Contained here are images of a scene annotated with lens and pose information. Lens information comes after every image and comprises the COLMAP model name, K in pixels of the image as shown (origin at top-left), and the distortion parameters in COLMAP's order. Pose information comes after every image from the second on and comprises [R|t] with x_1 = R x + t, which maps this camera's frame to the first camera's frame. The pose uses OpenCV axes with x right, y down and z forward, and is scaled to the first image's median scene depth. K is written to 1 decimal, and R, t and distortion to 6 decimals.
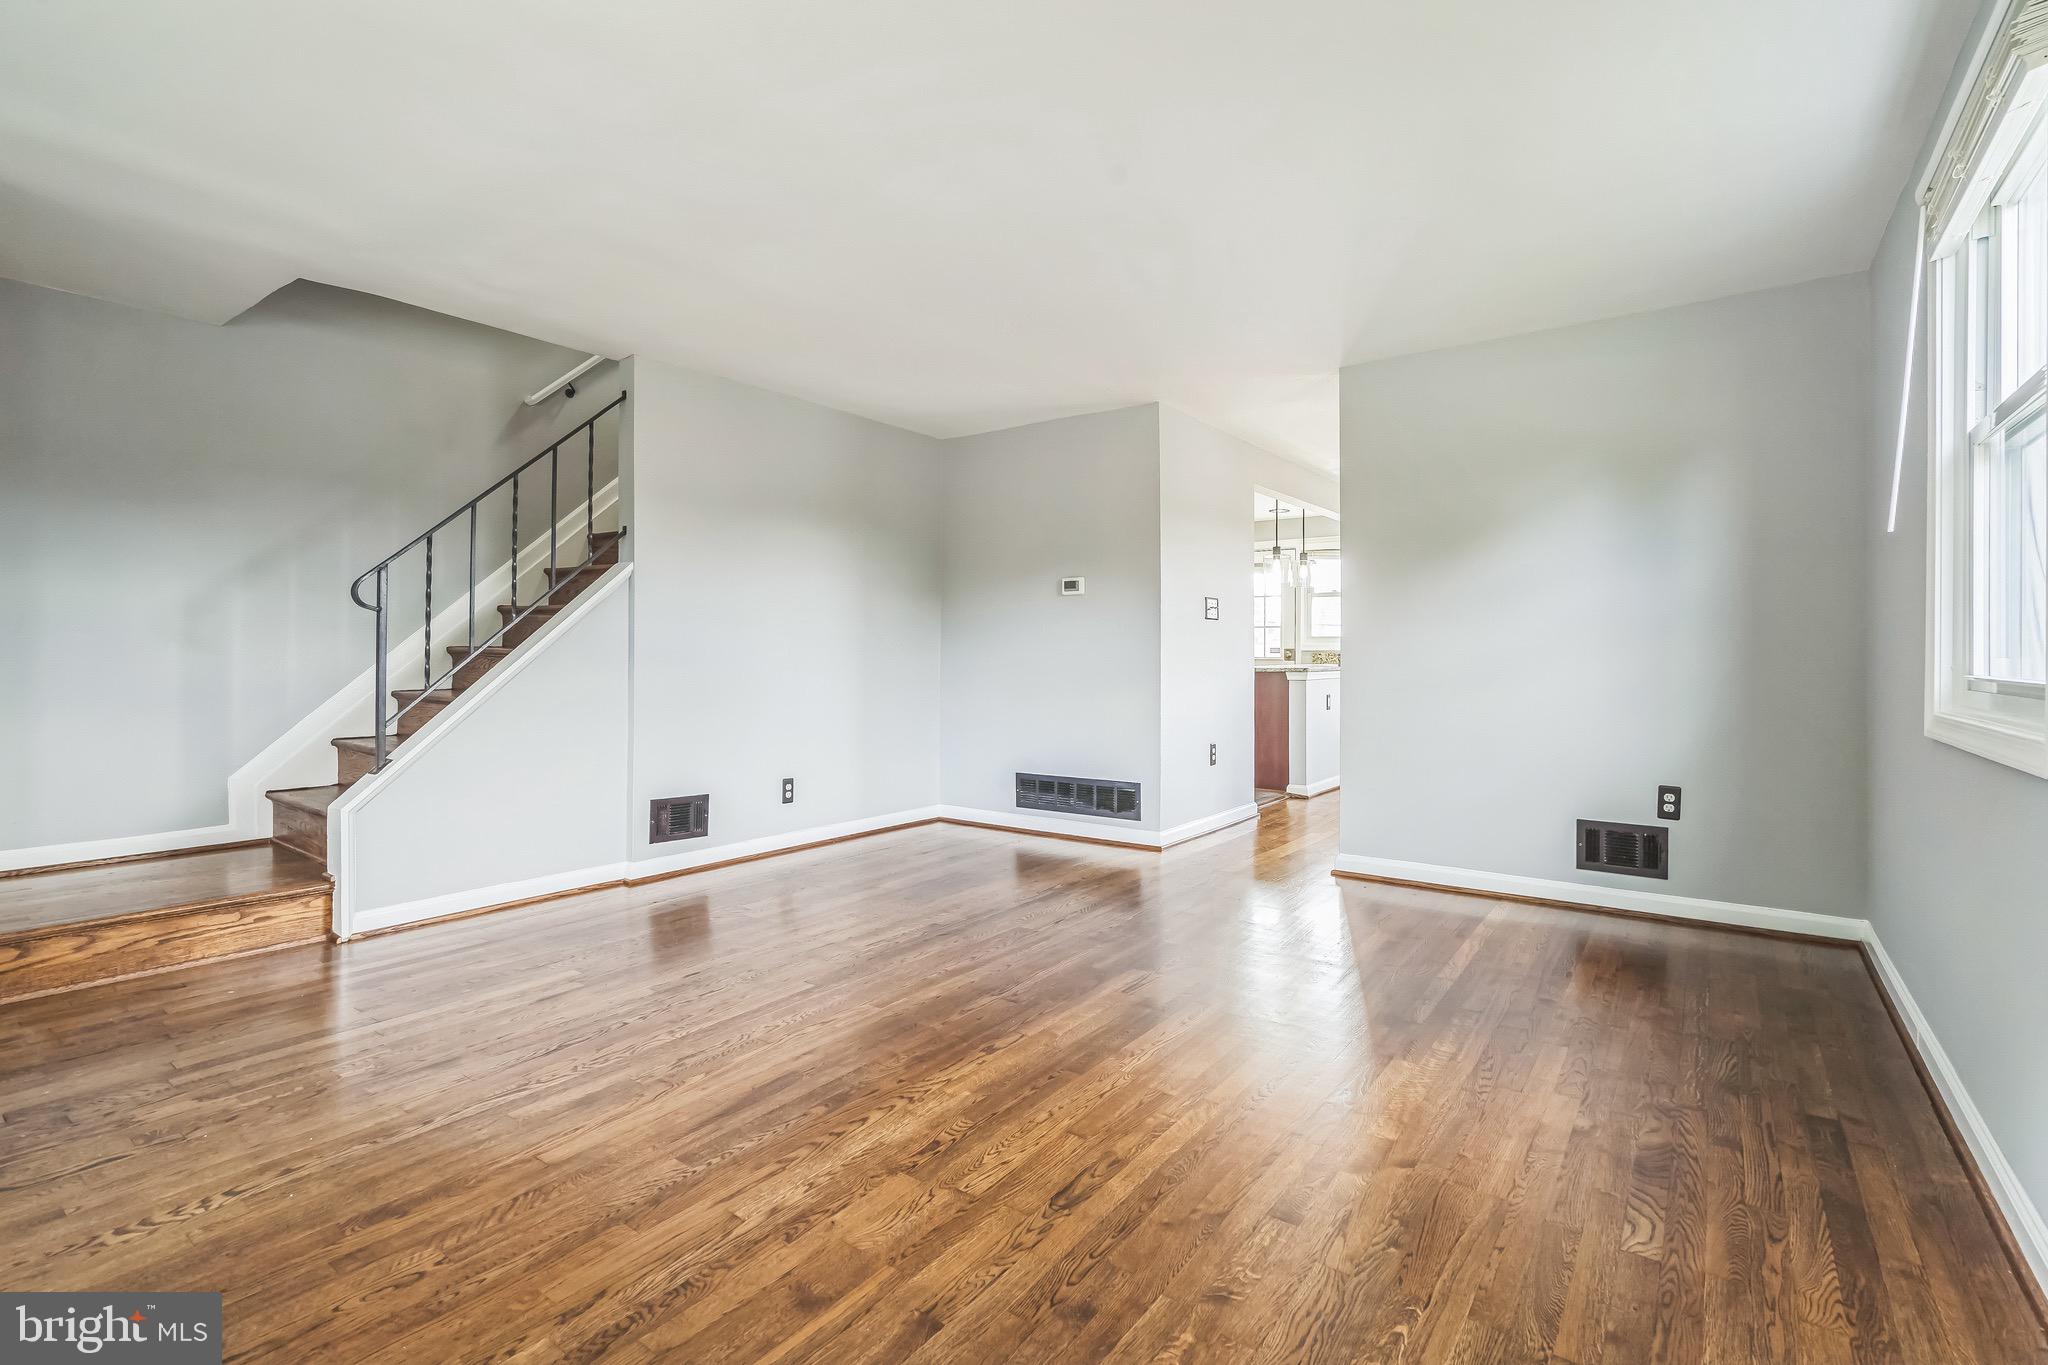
lens RADIAL K [[927.9, 0, 1028.0], [0, 927.9, 679.9], [0, 0, 1]] dist [-0.003876, -0.000506]
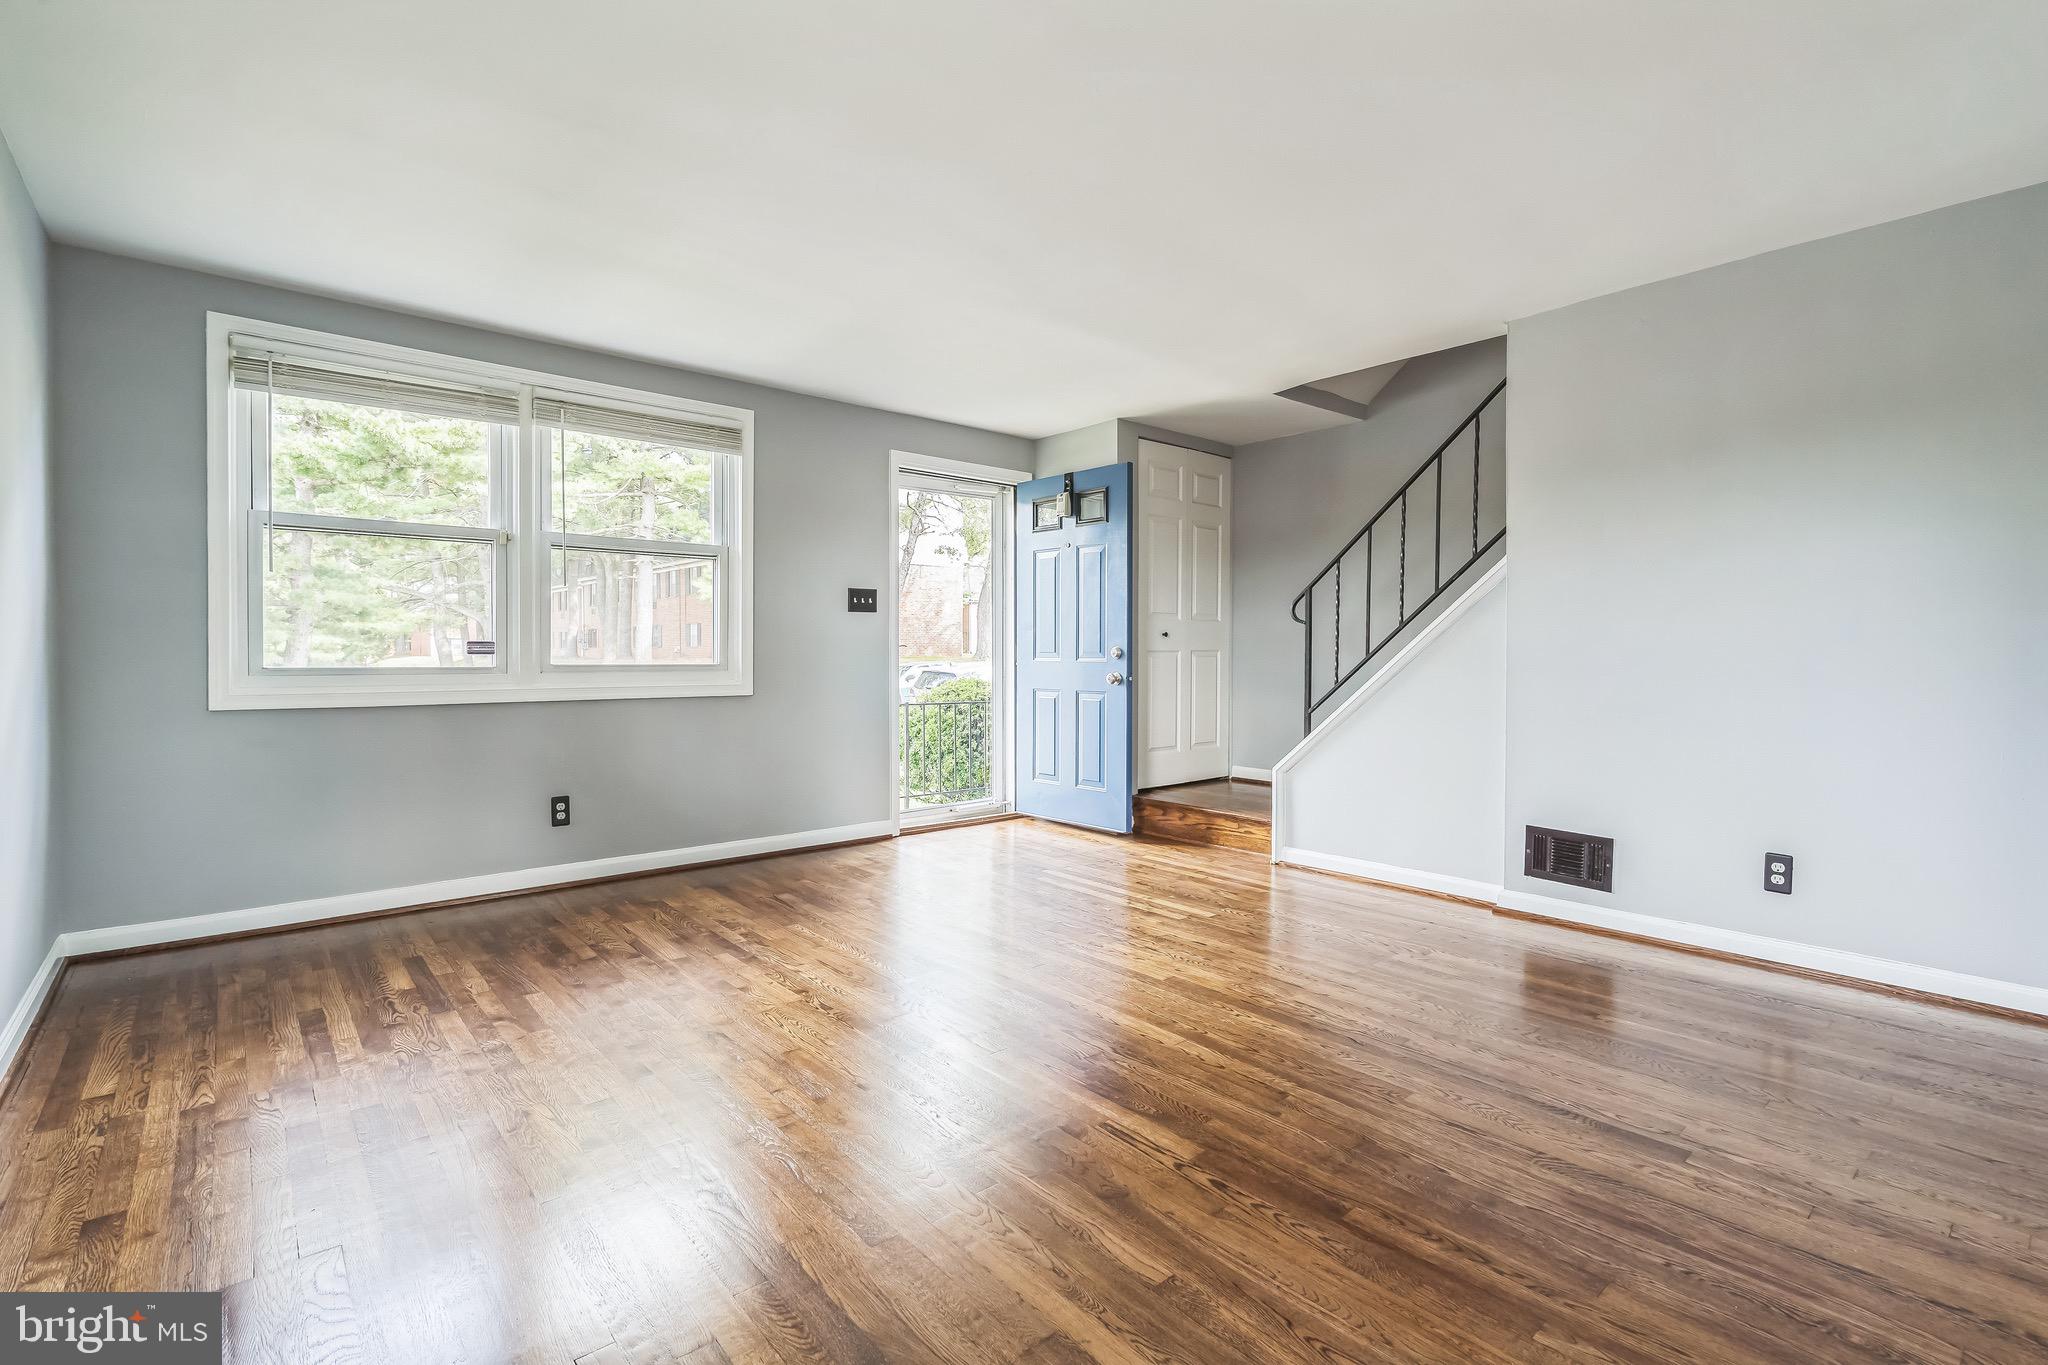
lens RADIAL K [[927.9, 0, 1028.0], [0, 927.9, 679.9], [0, 0, 1]] dist [-0.003876, -0.000506]
pose [[-0.214608, 0.023182, -0.976425, 0.673300], [-0.031392, 0.999038, 0.030618, -0.024017], [0.976196, 0.037223, -0.213674, 0.897691]]
